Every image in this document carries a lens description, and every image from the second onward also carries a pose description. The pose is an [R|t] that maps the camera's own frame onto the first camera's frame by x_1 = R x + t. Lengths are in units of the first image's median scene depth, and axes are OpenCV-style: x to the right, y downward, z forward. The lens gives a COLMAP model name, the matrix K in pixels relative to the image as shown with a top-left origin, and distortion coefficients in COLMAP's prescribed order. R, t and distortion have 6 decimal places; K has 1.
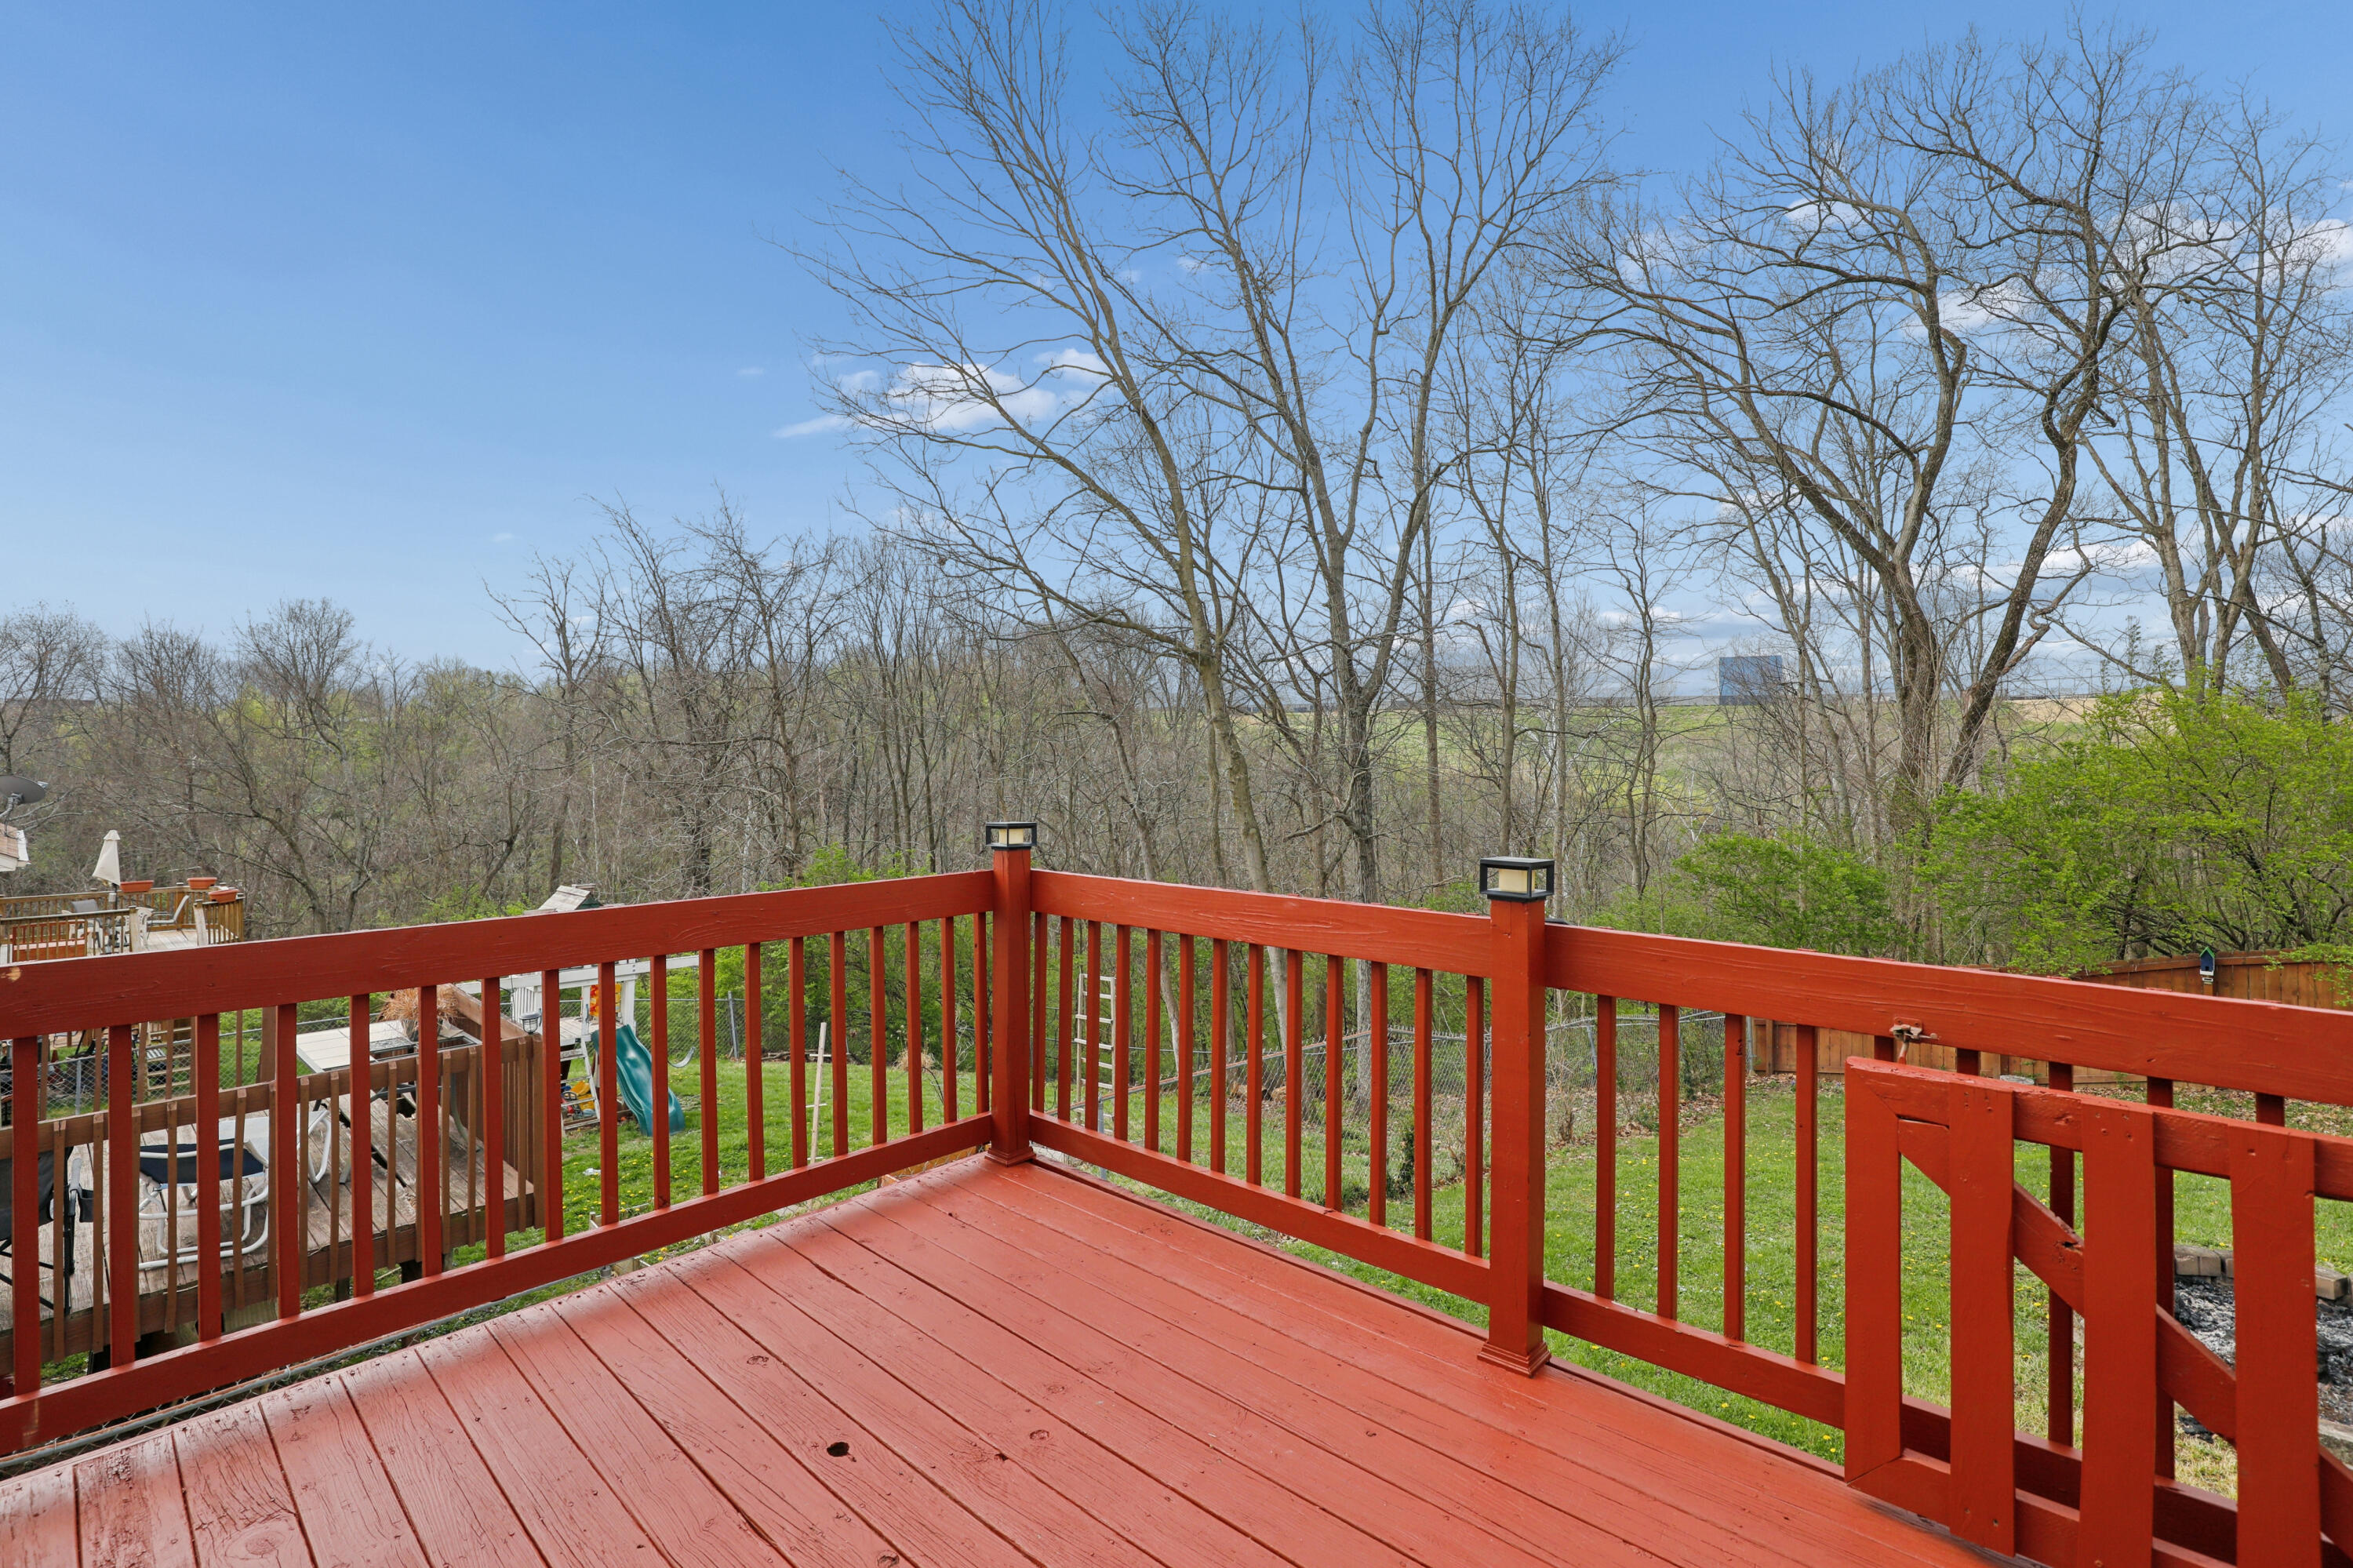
lens RADIAL K [[1099.1, 0, 1172.6], [0, 1099.1, 754.3], [0, 0, 1]] dist [-0.038516, 0.008632]
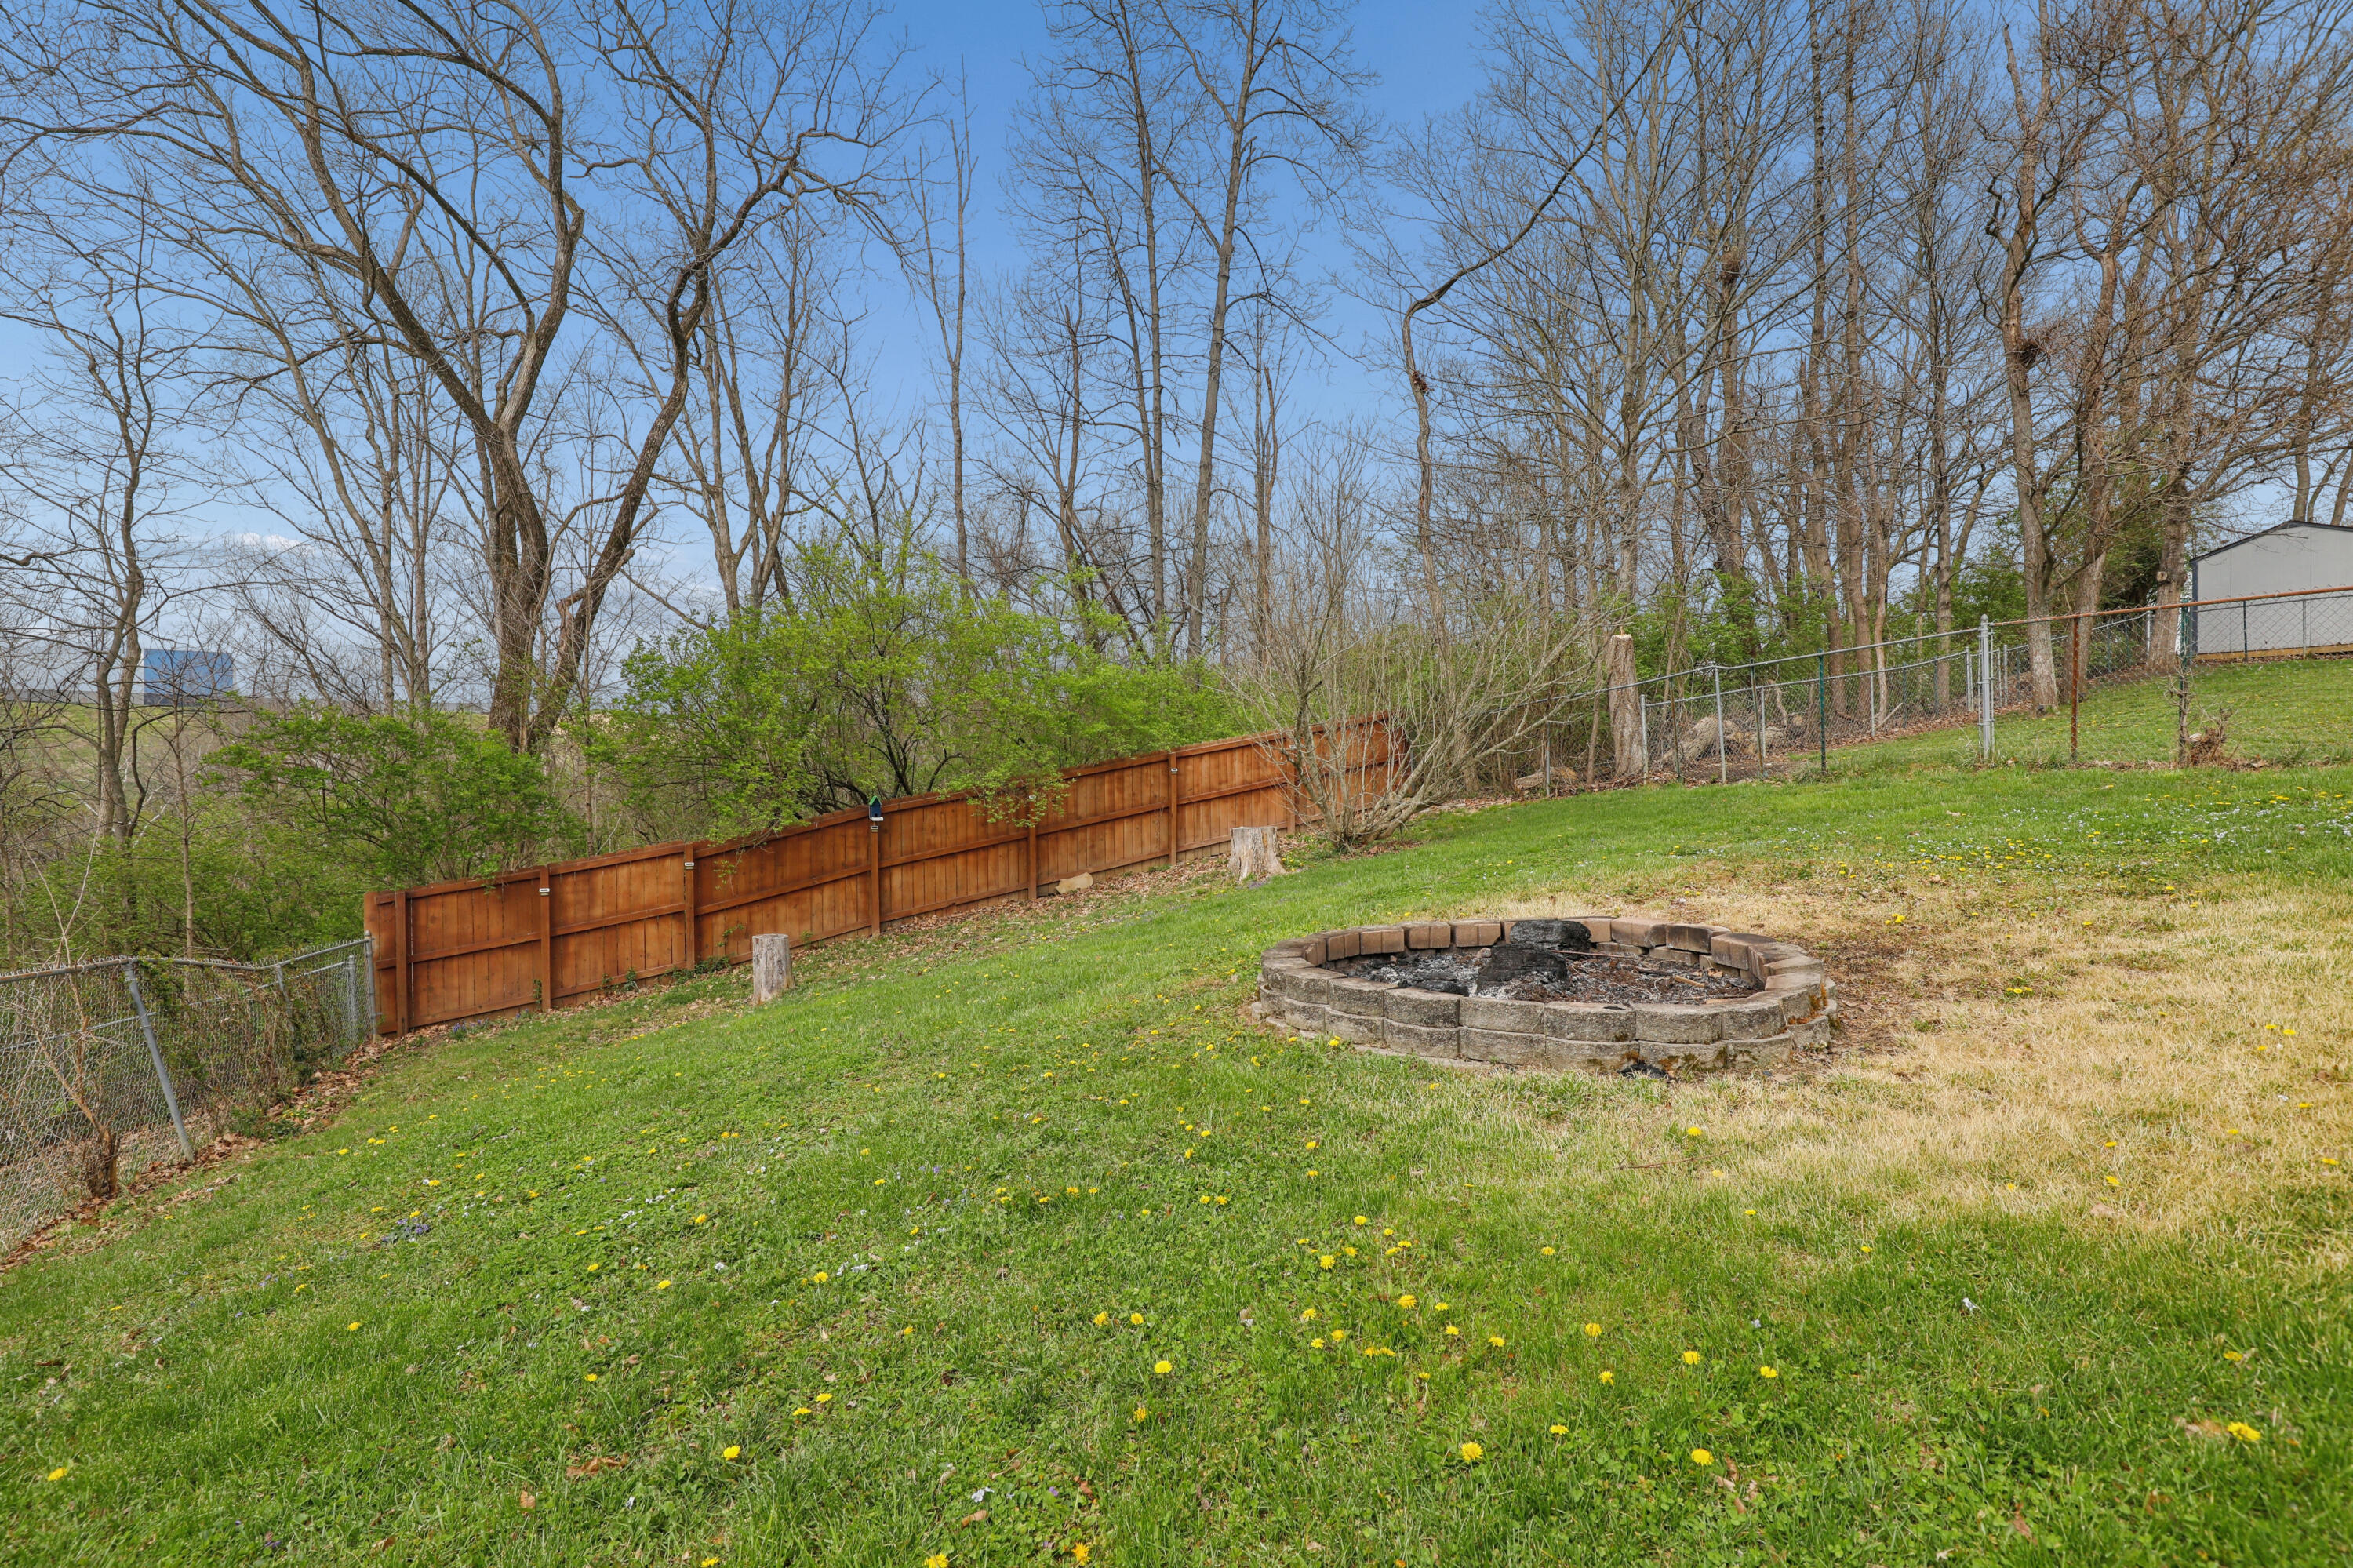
lens RADIAL K [[1090.3, 0, 1176.0], [0, 1090.3, 772.3], [0, 0, 1]] dist [-0.032497, 0.007256]
pose [[0.327784, 0.002979, 0.944748, 0.046288], [-0.001506, 0.999995, -0.002631, 0.095191], [-0.944752, -0.000560, 0.327787, 0.227468]]
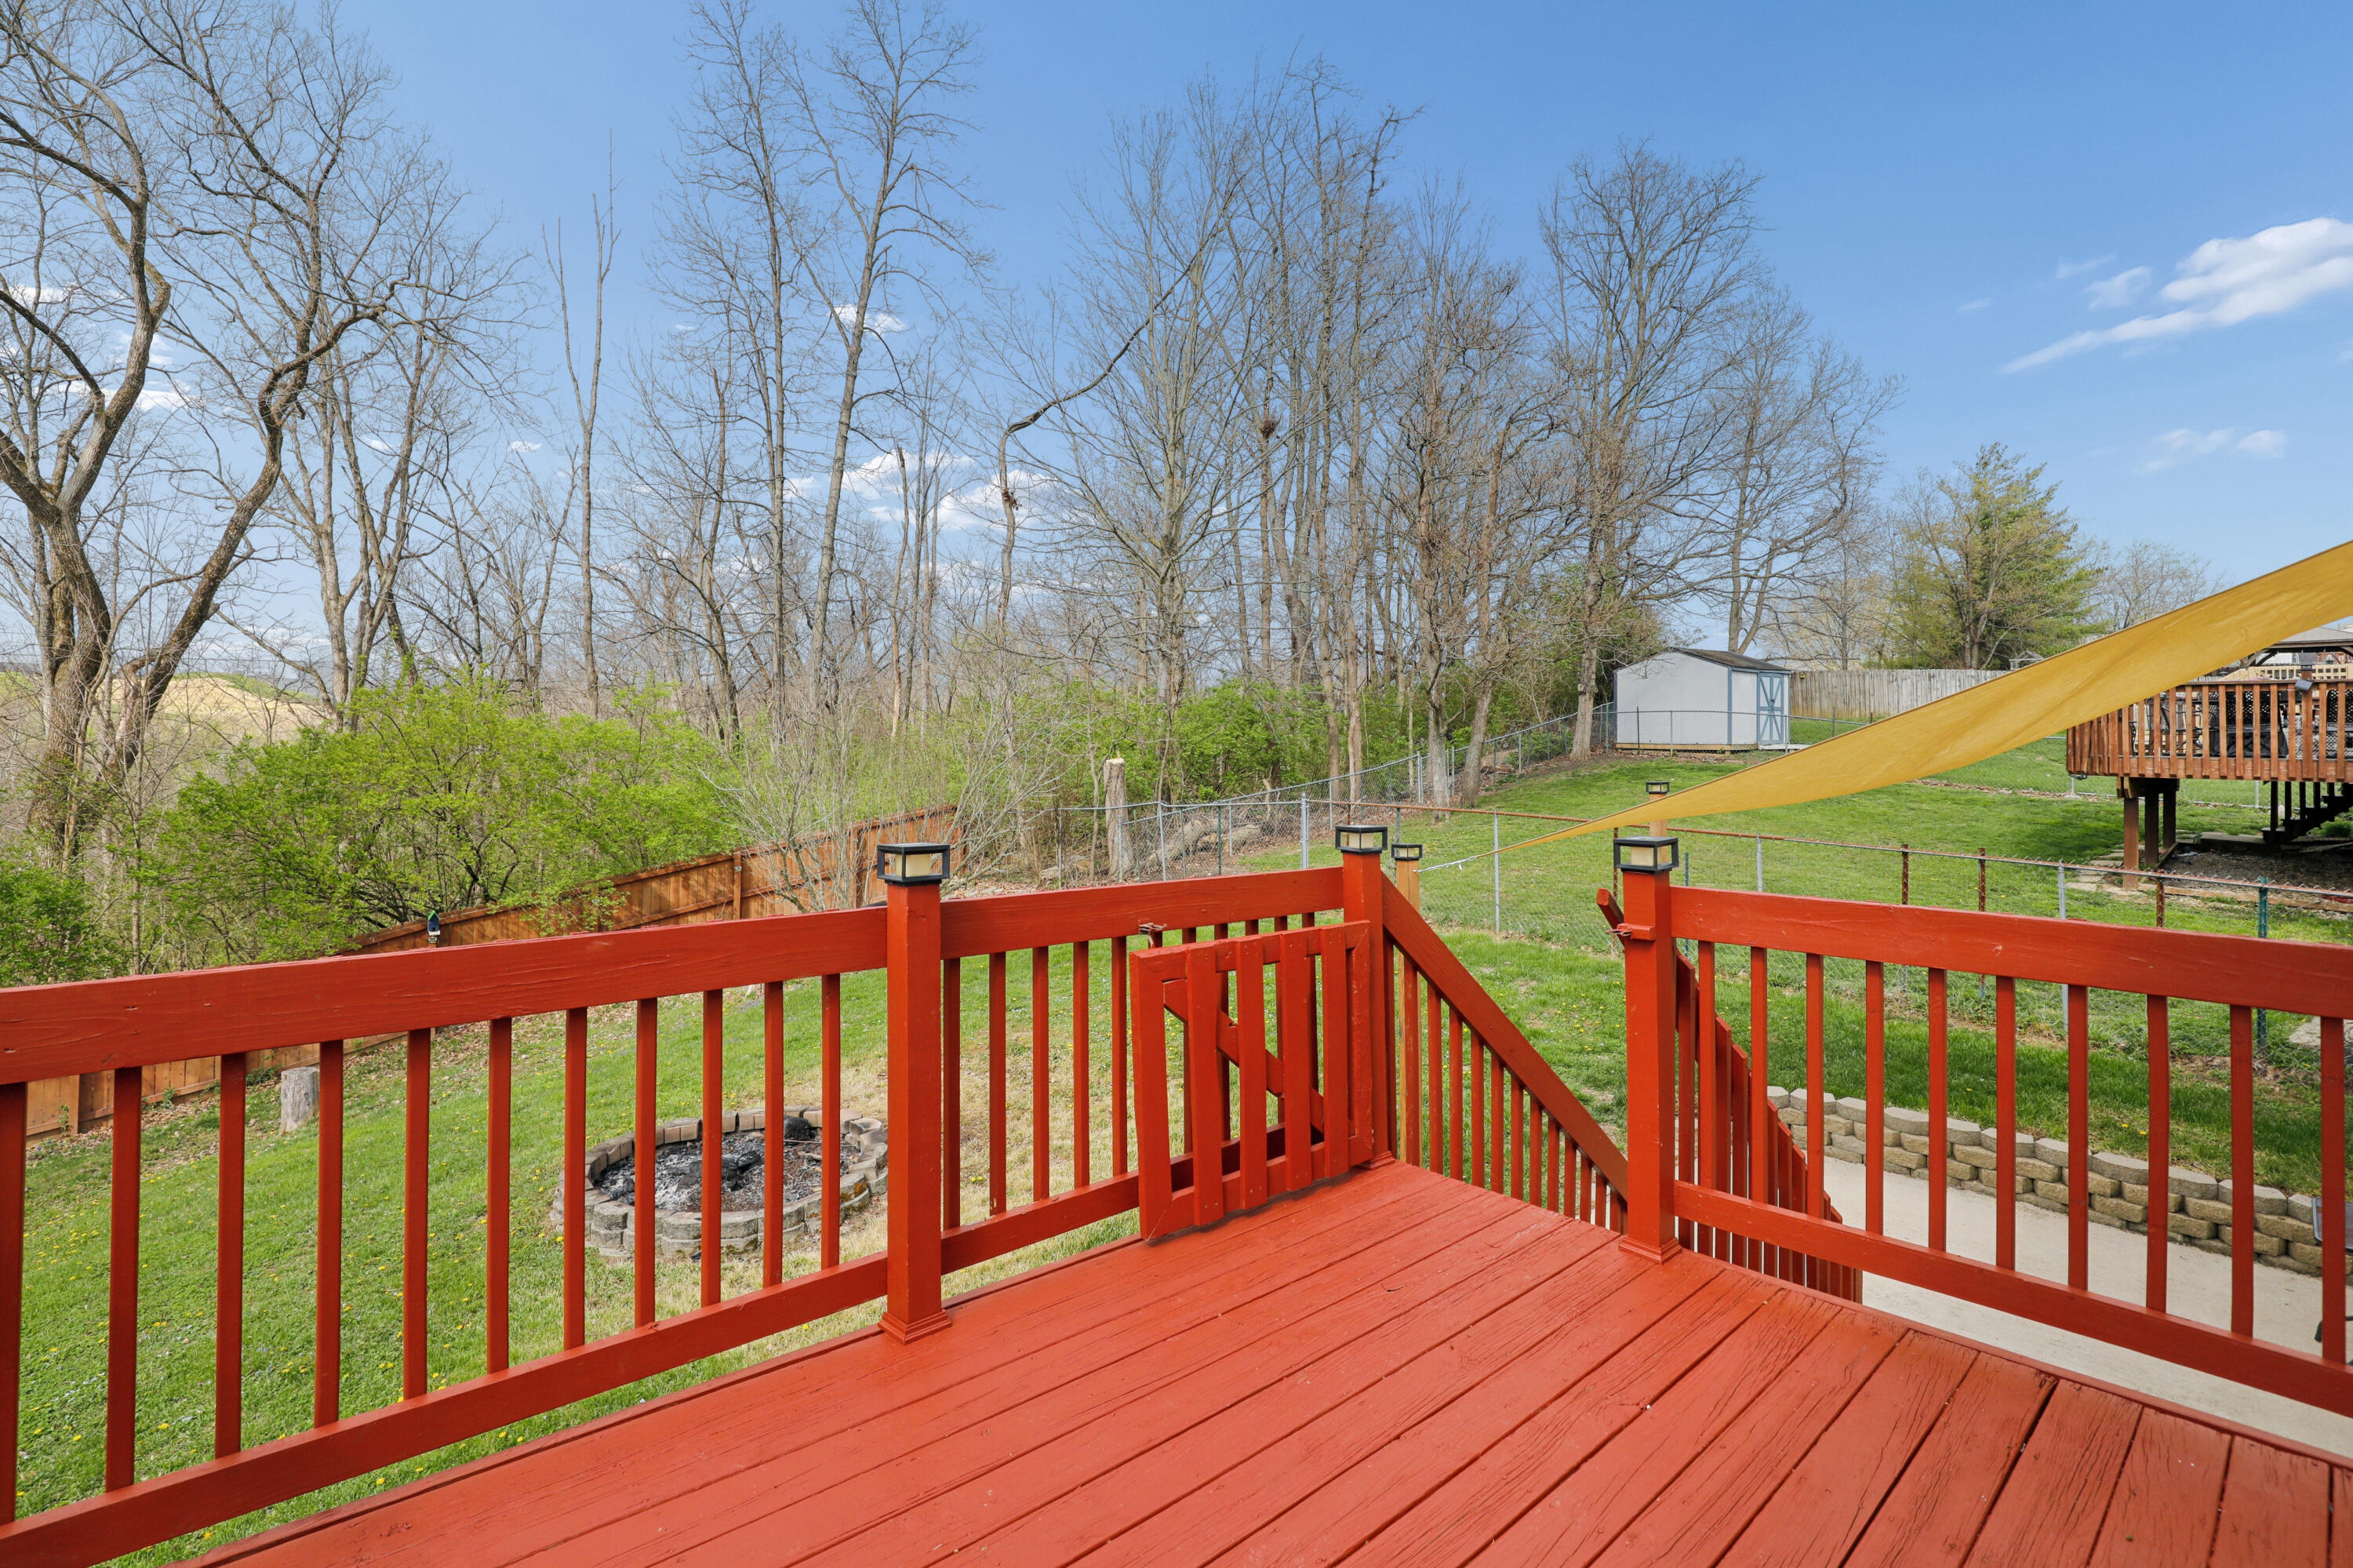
lens RADIAL K [[1098.8, 0, 1184.2], [0, 1098.8, 700.3], [0, 0, 1]] dist [-0.040990, 0.007156]
pose [[0.081514, 0.045098, 0.995651, -0.071618], [-0.011122, 0.998955, -0.044337, -0.000339], [-0.996610, -0.007460, 0.081930, 0.064282]]
